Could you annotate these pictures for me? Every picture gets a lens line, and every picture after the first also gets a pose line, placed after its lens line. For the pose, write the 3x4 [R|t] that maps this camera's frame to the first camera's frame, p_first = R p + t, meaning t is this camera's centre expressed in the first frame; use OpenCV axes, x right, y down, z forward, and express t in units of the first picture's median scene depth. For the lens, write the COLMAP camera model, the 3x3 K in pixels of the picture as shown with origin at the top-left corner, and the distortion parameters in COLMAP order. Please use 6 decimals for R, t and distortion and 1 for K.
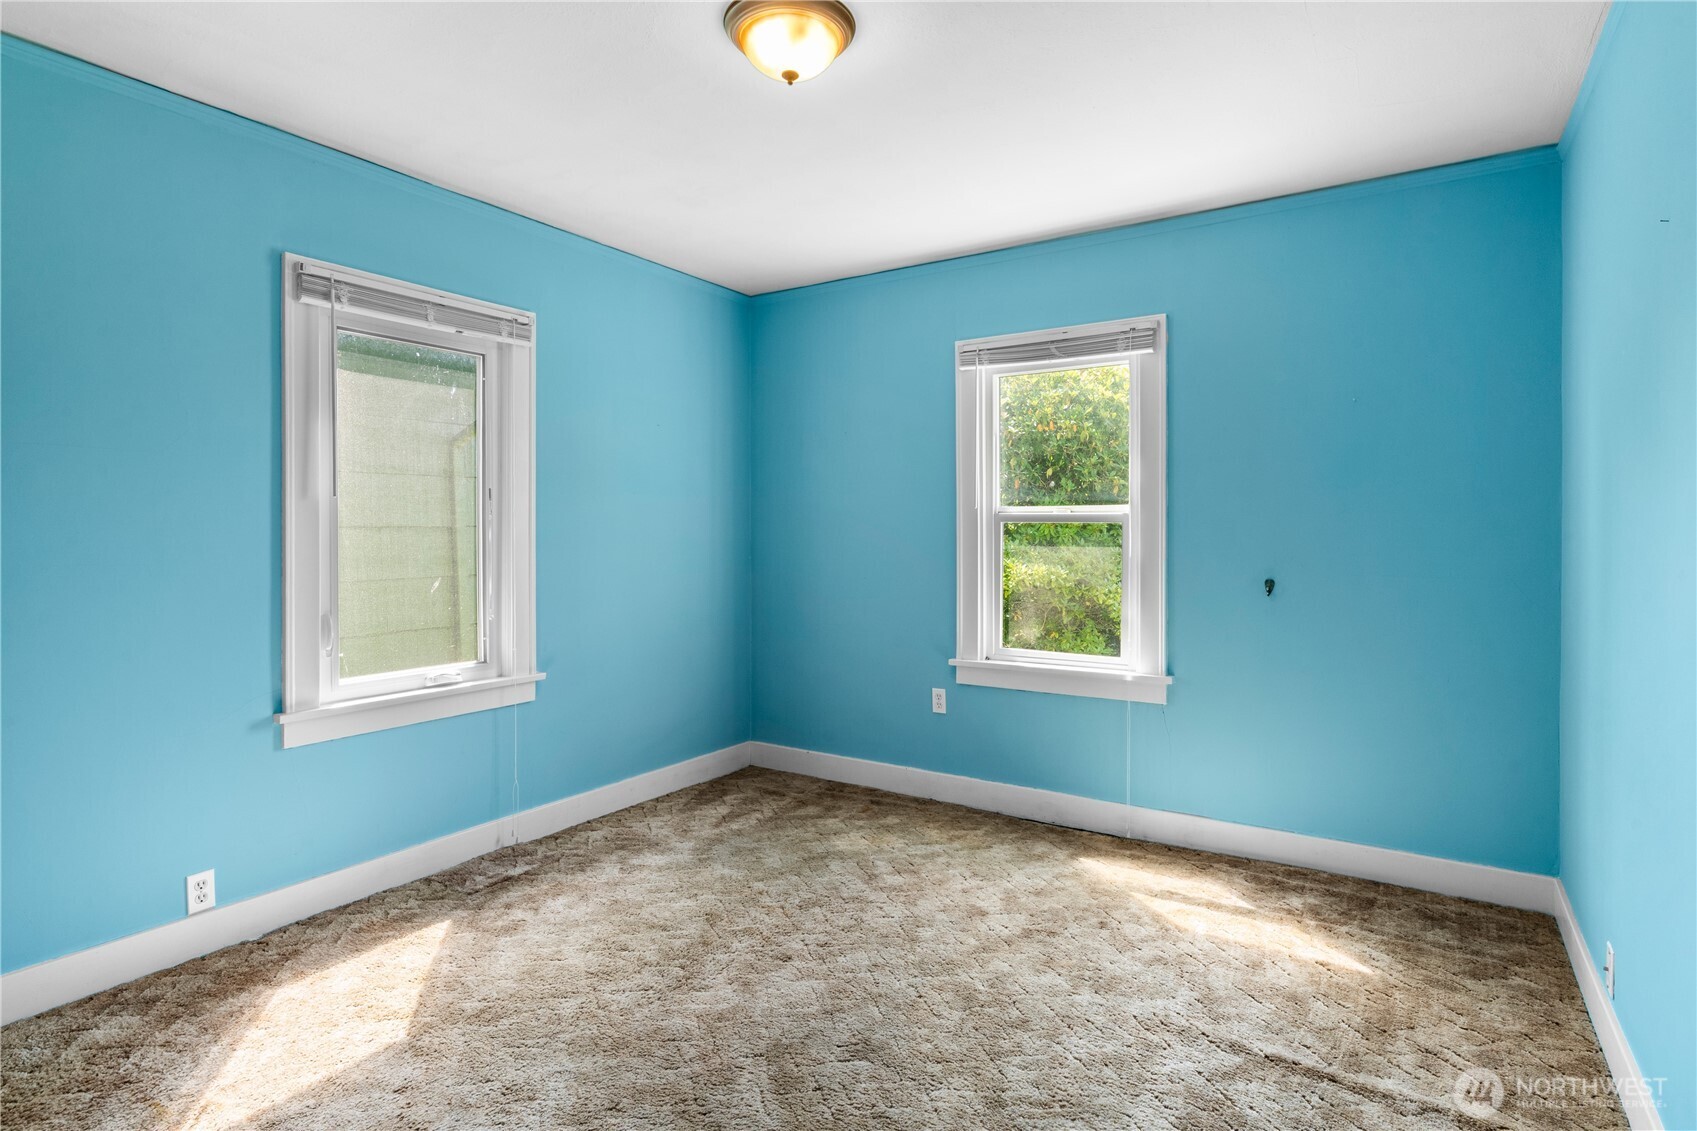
lens RADIAL K [[857.7, 0, 850.0], [0, 857.7, 556.5], [0, 0, 1]] dist [-0.003441, 0.000217]
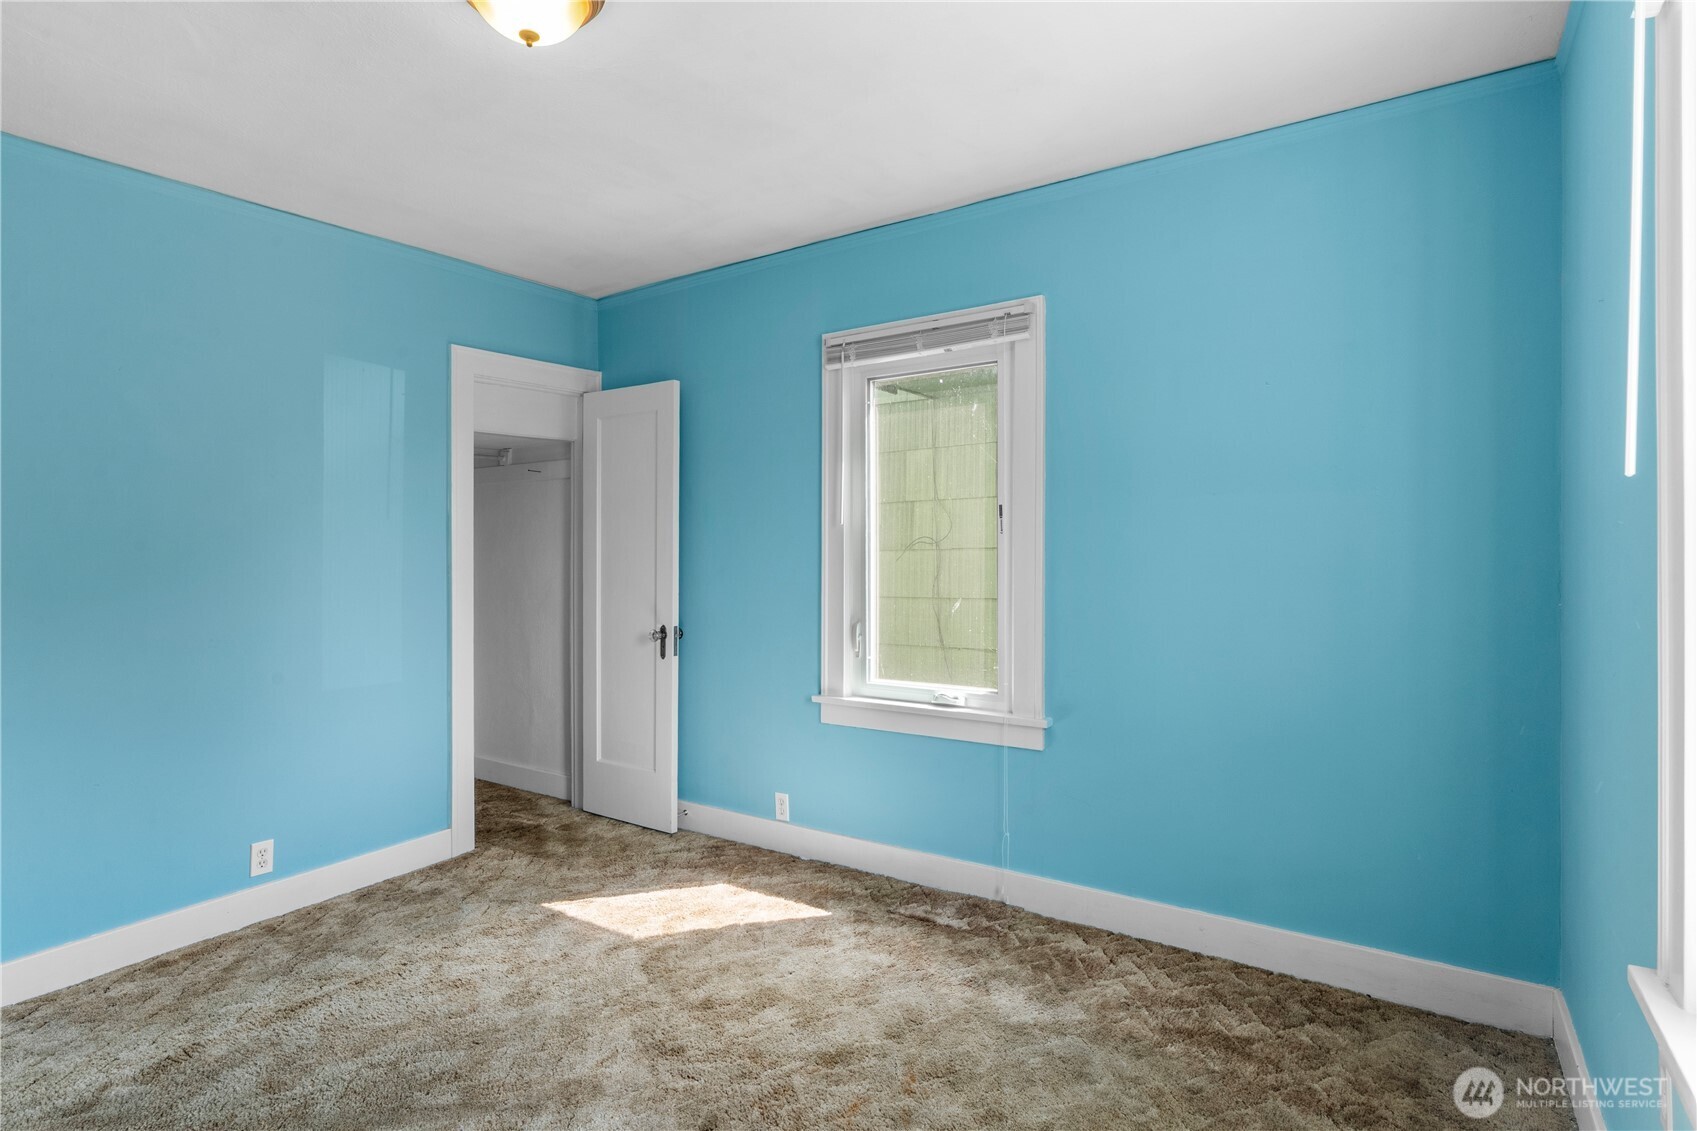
lens RADIAL K [[857.7, 0, 849.6], [0, 857.7, 557.4], [0, 0, 1]] dist [-0.003441, 0.000217]
pose [[-0.008643, 0.005196, -0.999949, 0.532030], [-0.023878, 0.999700, 0.005401, -0.025656], [0.999678, 0.023924, -0.008517, 0.897578]]
